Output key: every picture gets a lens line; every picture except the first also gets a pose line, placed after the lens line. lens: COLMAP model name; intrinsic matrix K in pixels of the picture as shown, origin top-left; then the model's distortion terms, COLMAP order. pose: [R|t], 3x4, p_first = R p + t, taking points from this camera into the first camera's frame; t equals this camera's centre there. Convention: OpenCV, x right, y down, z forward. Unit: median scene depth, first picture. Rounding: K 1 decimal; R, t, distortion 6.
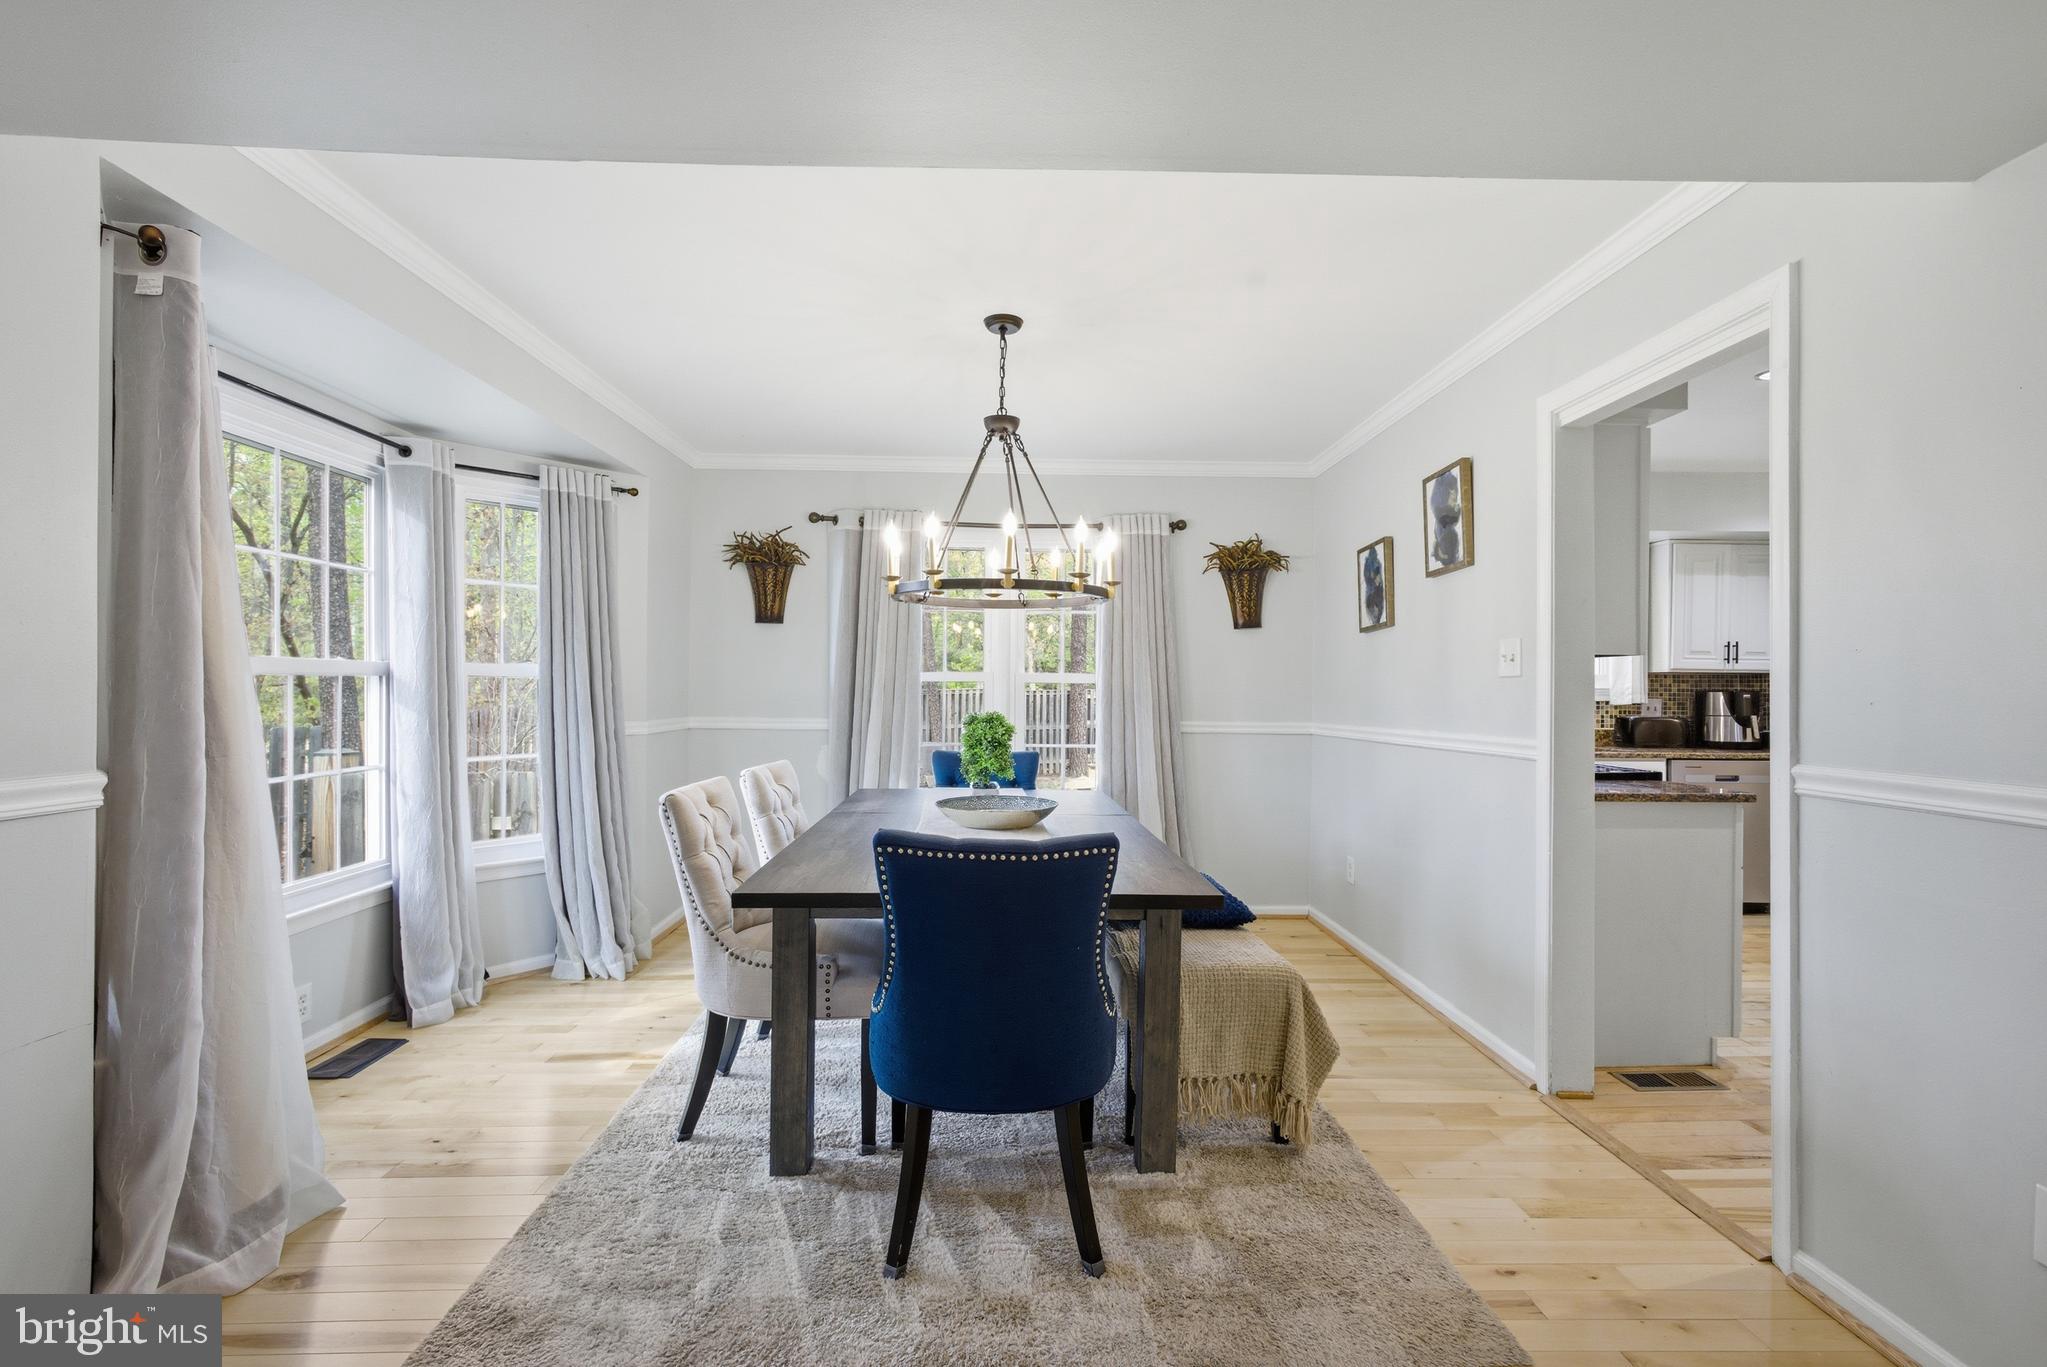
lens RADIAL K [[875.5, 0, 1018.8], [0, 875.5, 701.0], [0, 0, 1]] dist [-0.006653, 0.003197]
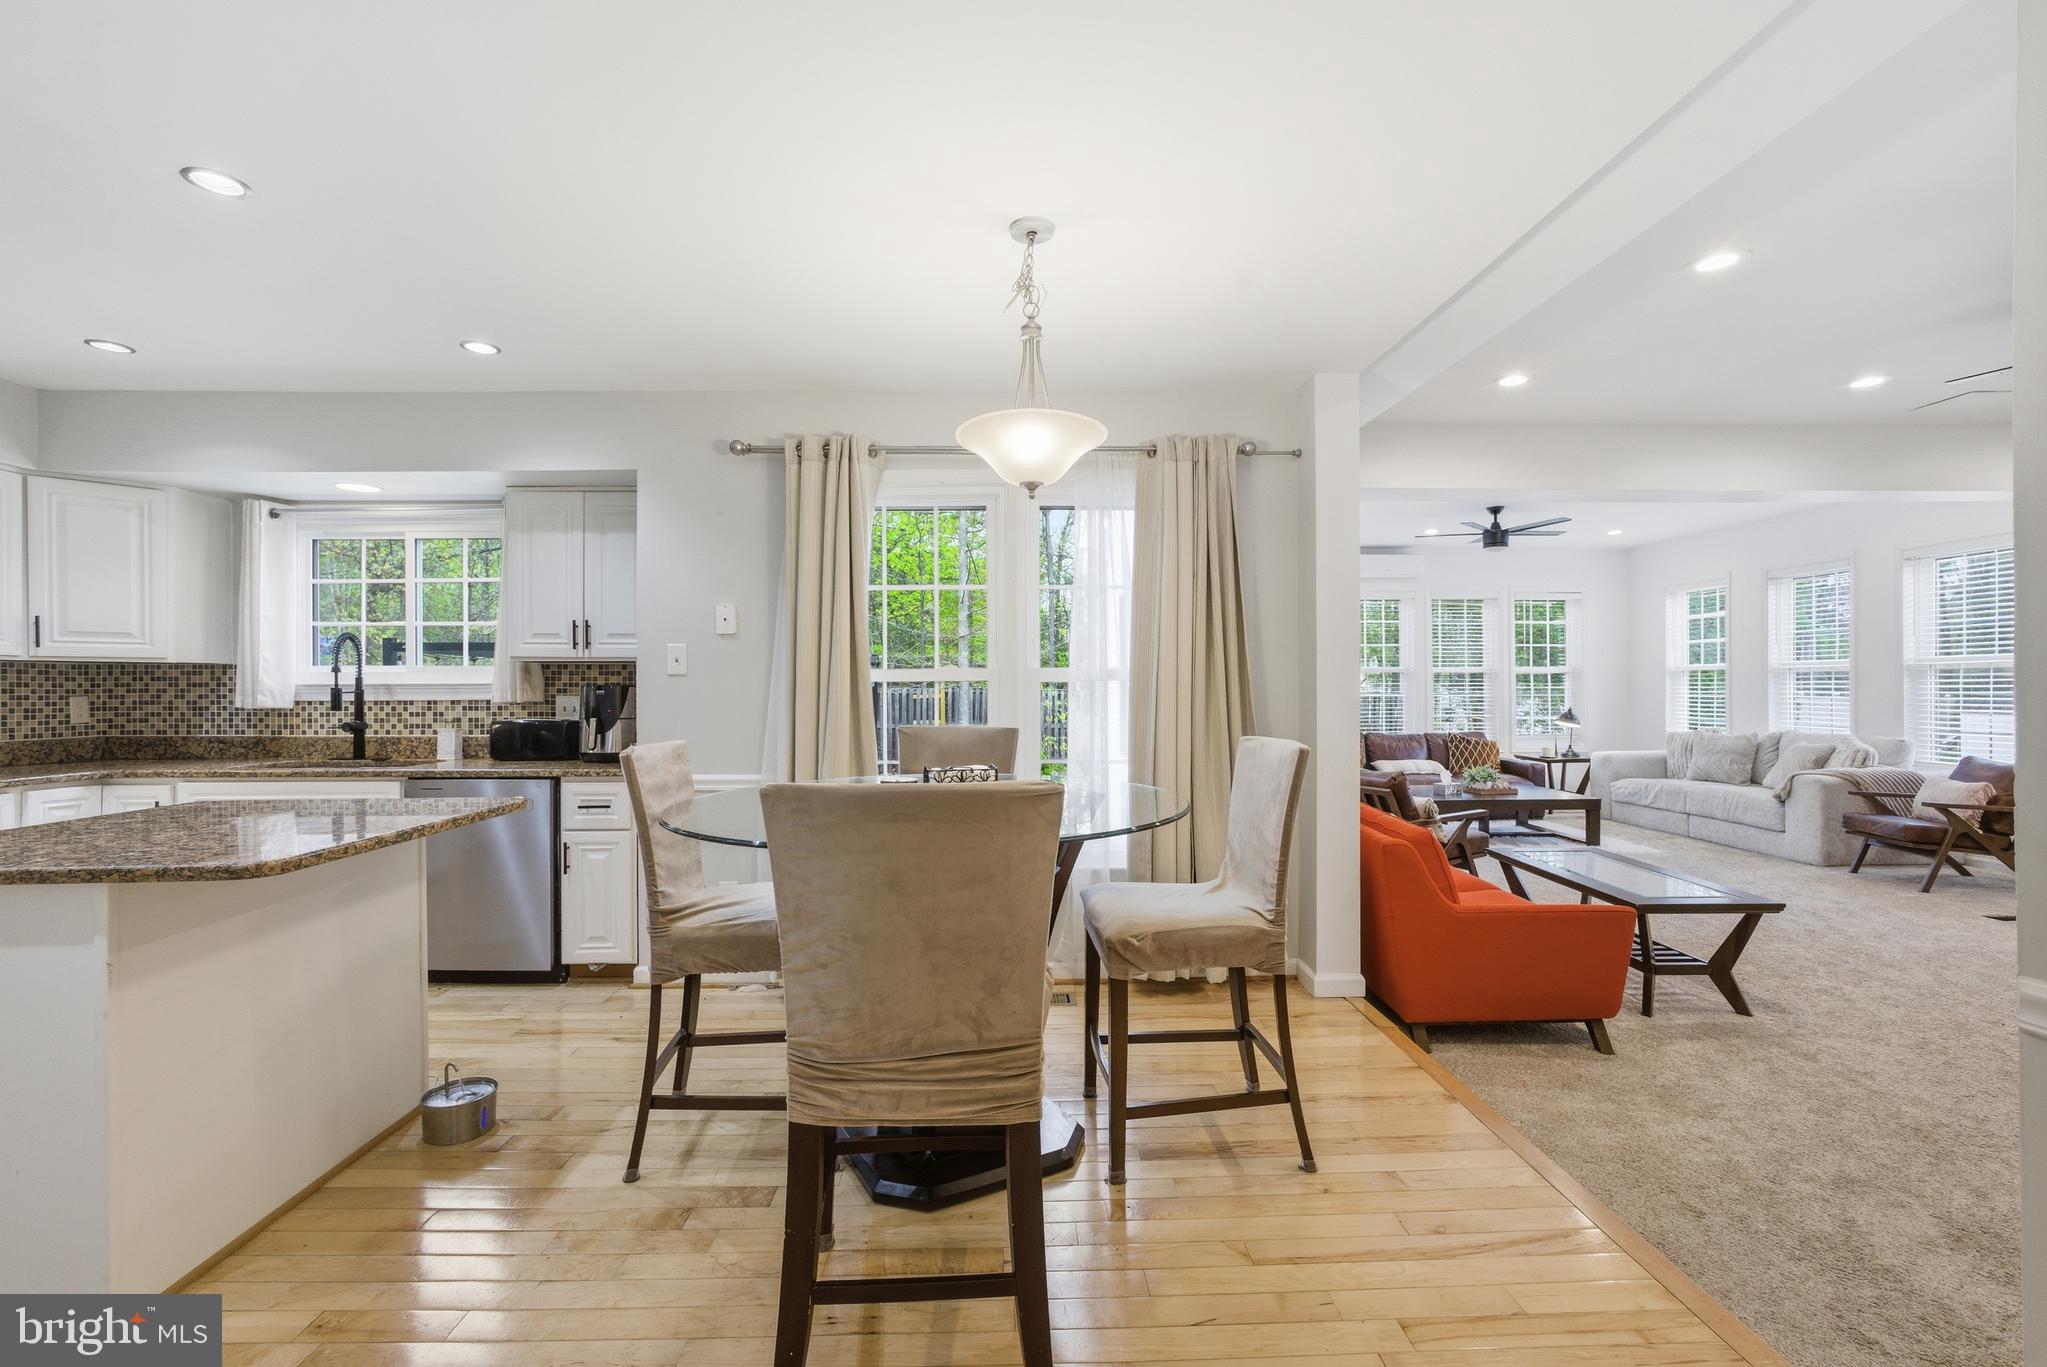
lens RADIAL K [[875.5, 0, 1023.2], [0, 875.5, 688.2], [0, 0, 1]] dist [-0.006653, 0.003197]
pose [[0.999959, -0.003737, -0.008251, 1.196266], [0.003693, 0.999979, -0.005267, -0.004173], [0.008270, 0.005236, 0.999952, 0.249111]]
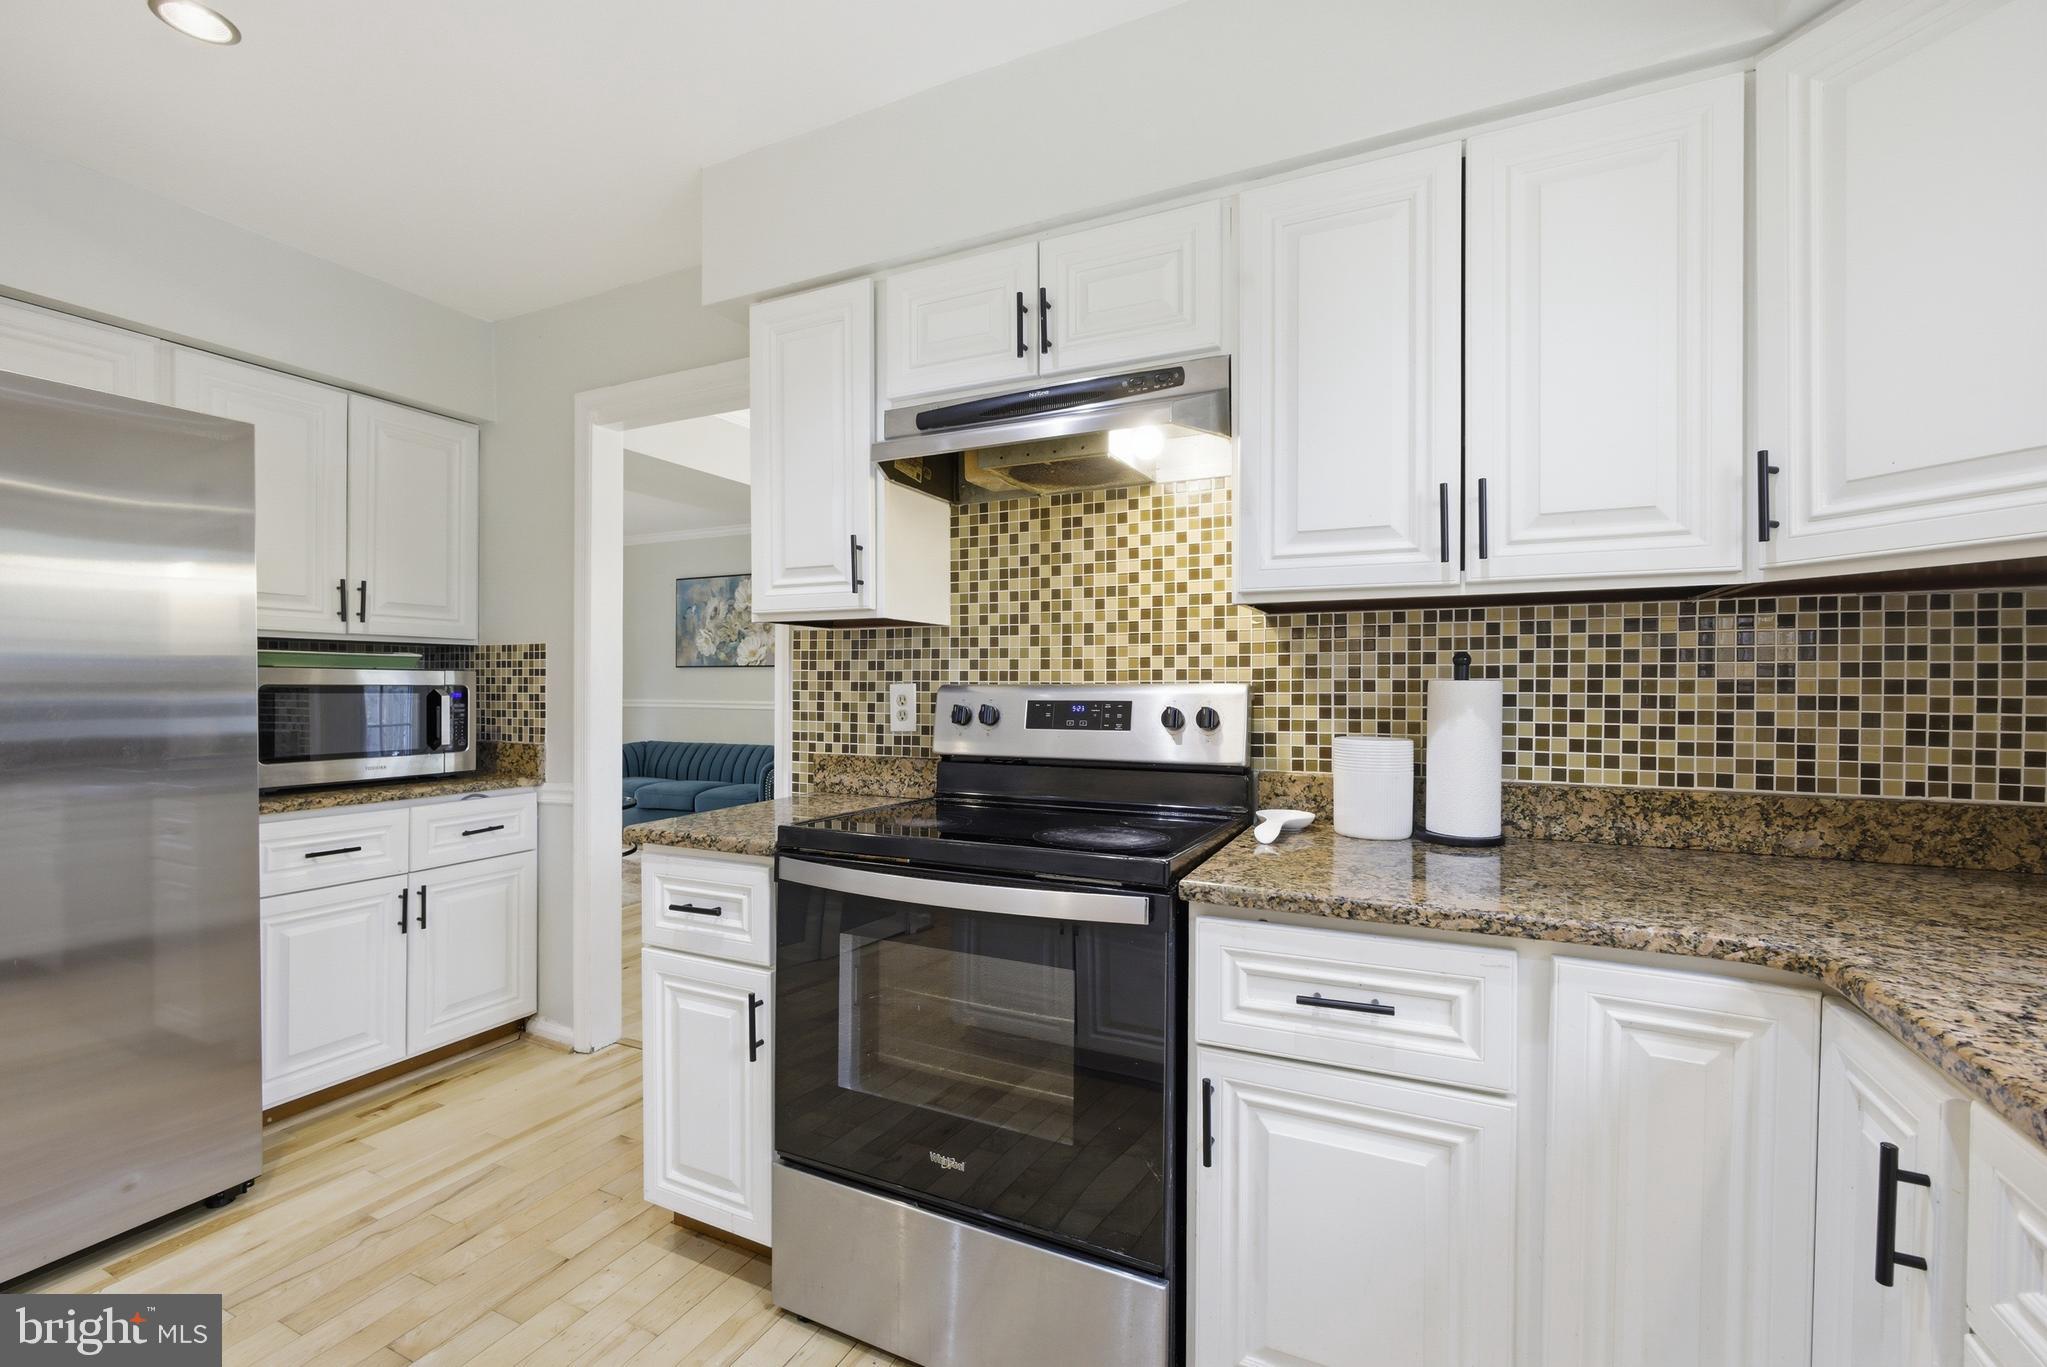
lens RADIAL K [[875.5, 0, 1015.5], [0, 875.5, 690.4], [0, 0, 1]] dist [-0.006653, 0.003197]
pose [[-0.451944, 0.006578, -0.892022, 0.720394], [-0.007746, 0.999906, 0.011298, -0.002878], [0.892013, 0.012016, -0.451850, 0.853694]]
